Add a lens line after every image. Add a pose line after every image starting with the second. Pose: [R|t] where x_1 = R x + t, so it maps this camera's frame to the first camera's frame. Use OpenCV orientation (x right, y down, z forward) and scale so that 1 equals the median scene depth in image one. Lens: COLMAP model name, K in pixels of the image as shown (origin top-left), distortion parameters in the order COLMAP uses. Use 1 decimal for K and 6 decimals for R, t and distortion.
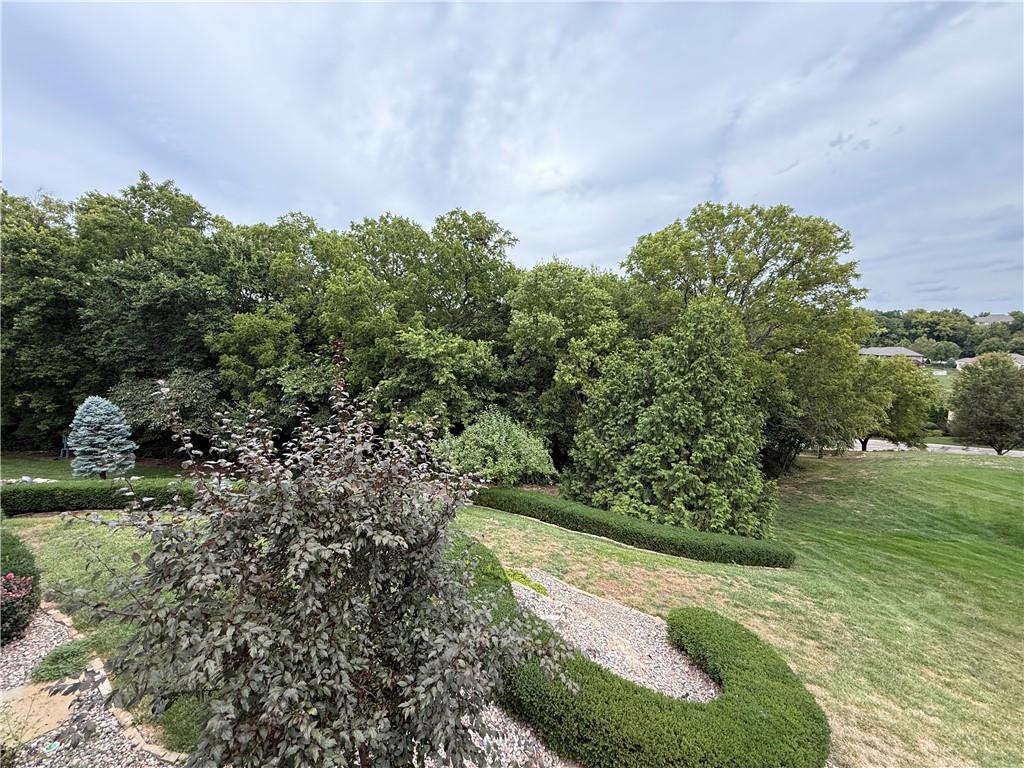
lens RADIAL K [[443.4, 0, 505.7], [0, 443.4, 366.2], [0, 0, 1]] dist [-0.000181, 0.011071]
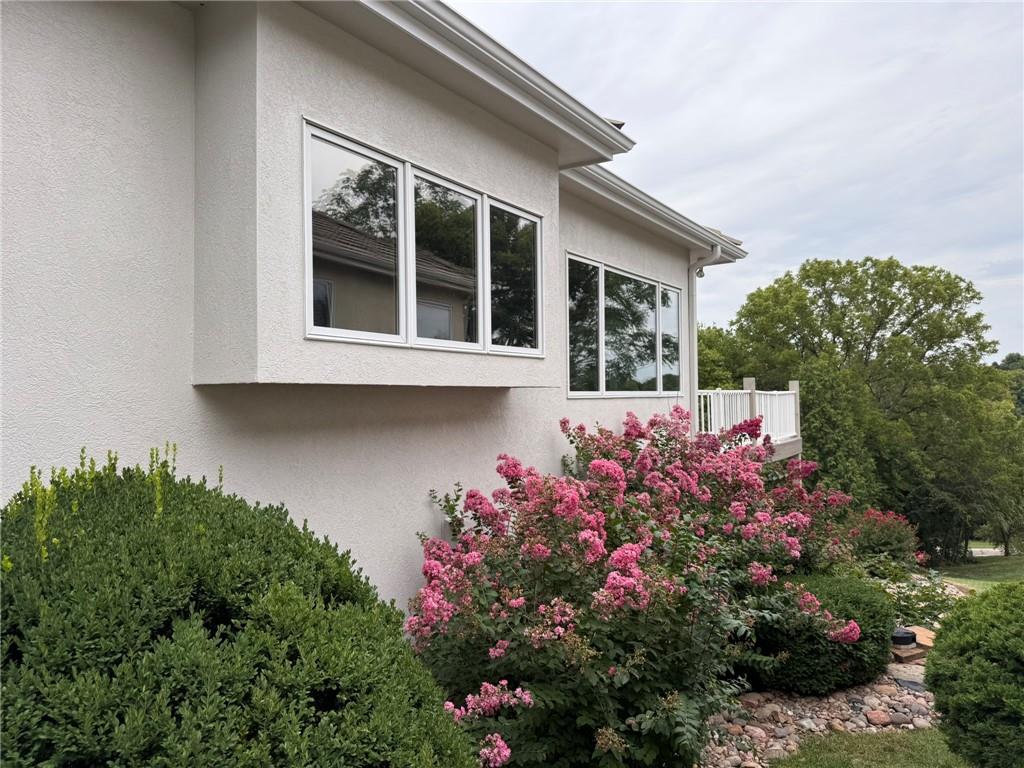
lens RADIAL K [[758.5, 0, 542.3], [0, 758.5, 384.4], [0, 0, 1]] dist [0.170012, -0.186286]
pose [[0.998974, -0.025597, 0.037350, -0.205528], [0.029633, 0.993285, -0.111834, 0.071547], [-0.034236, 0.112826, 0.993025, -0.595046]]
